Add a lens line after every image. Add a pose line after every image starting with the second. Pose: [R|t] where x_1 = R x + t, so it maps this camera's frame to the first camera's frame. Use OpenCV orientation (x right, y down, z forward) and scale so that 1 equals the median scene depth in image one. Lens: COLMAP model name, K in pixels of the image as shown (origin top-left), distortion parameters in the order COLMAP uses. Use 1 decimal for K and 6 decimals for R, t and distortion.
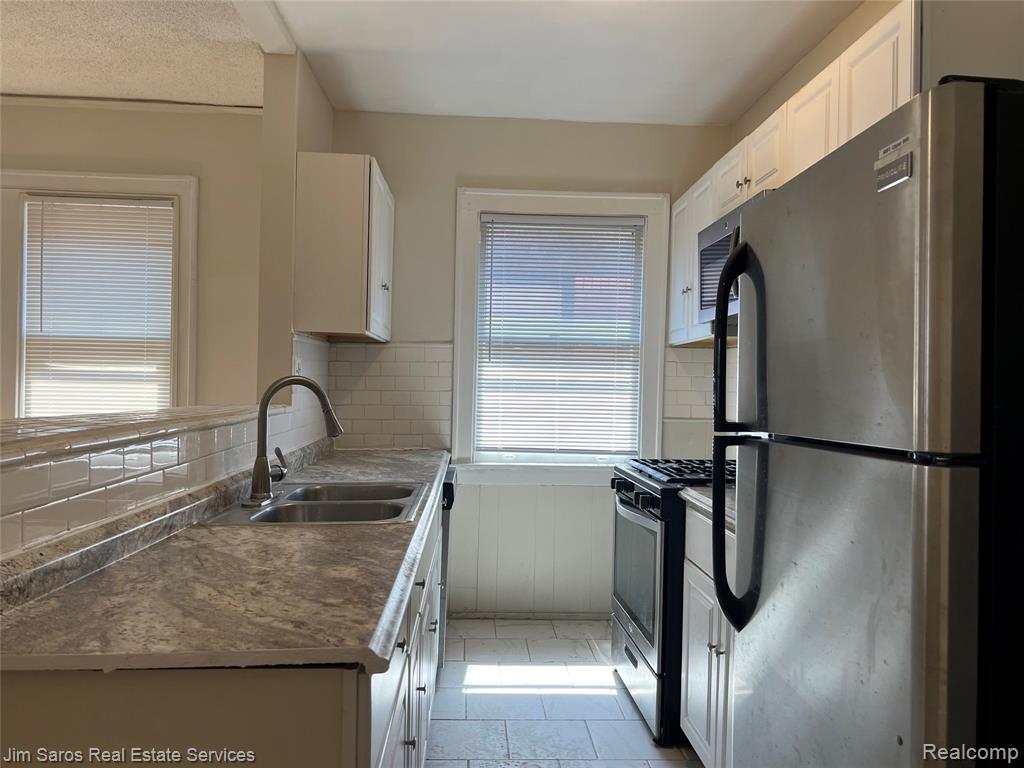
lens RADIAL K [[773.1, 0, 512.0], [0, 773.1, 384.0], [0, 0, 1]] dist [0.080678, -0.147482]
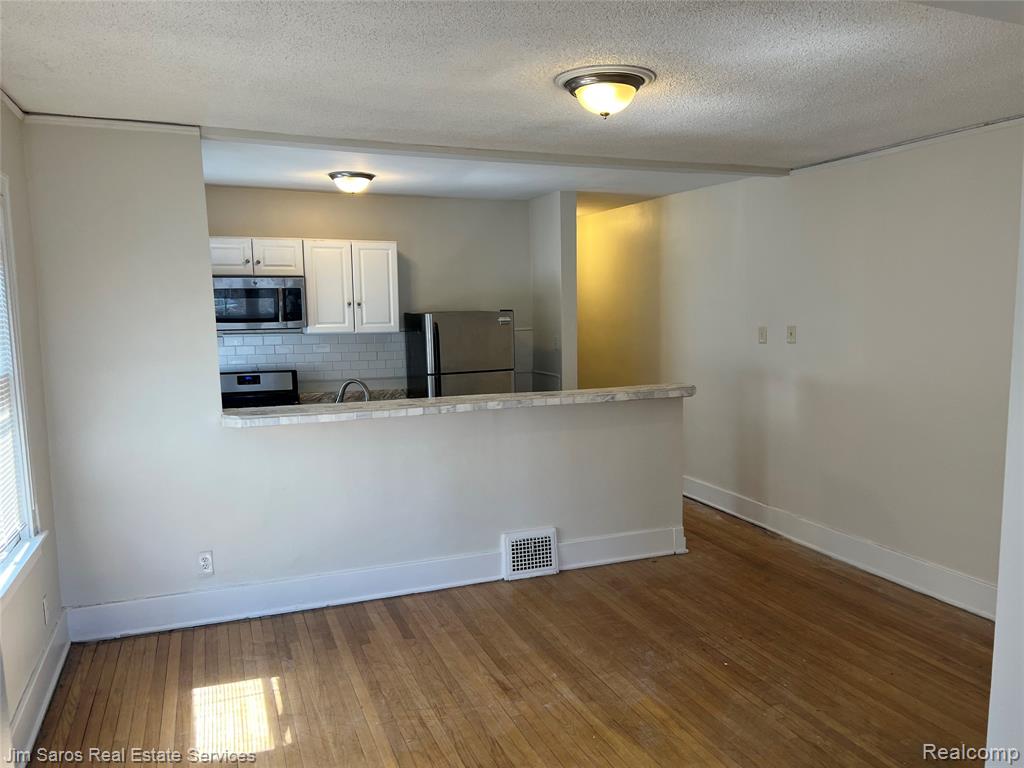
lens RADIAL K [[773.1, 0, 512.0], [0, 773.1, 384.0], [0, 0, 1]] dist [0.080678, -0.147482]
pose [[-0.324346, -0.108648, 0.939678, -1.362541], [0.000917, 0.993345, 0.115170, -0.130591], [-0.945938, 0.038217, -0.322088, 0.760850]]
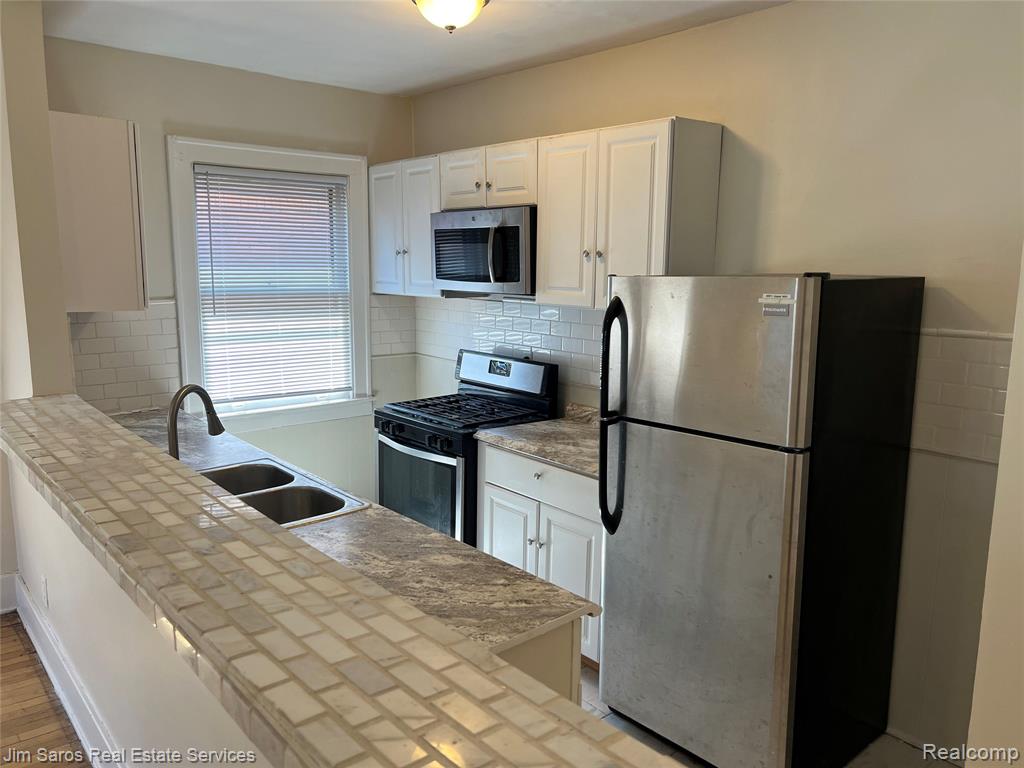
lens RADIAL K [[773.1, 0, 512.0], [0, 773.1, 384.0], [0, 0, 1]] dist [0.080678, -0.147482]
pose [[0.791865, -0.106767, 0.601291, -0.345220], [0.002005, 0.985048, 0.172267, -0.116398], [-0.610693, -0.135206, 0.780239, -0.047959]]
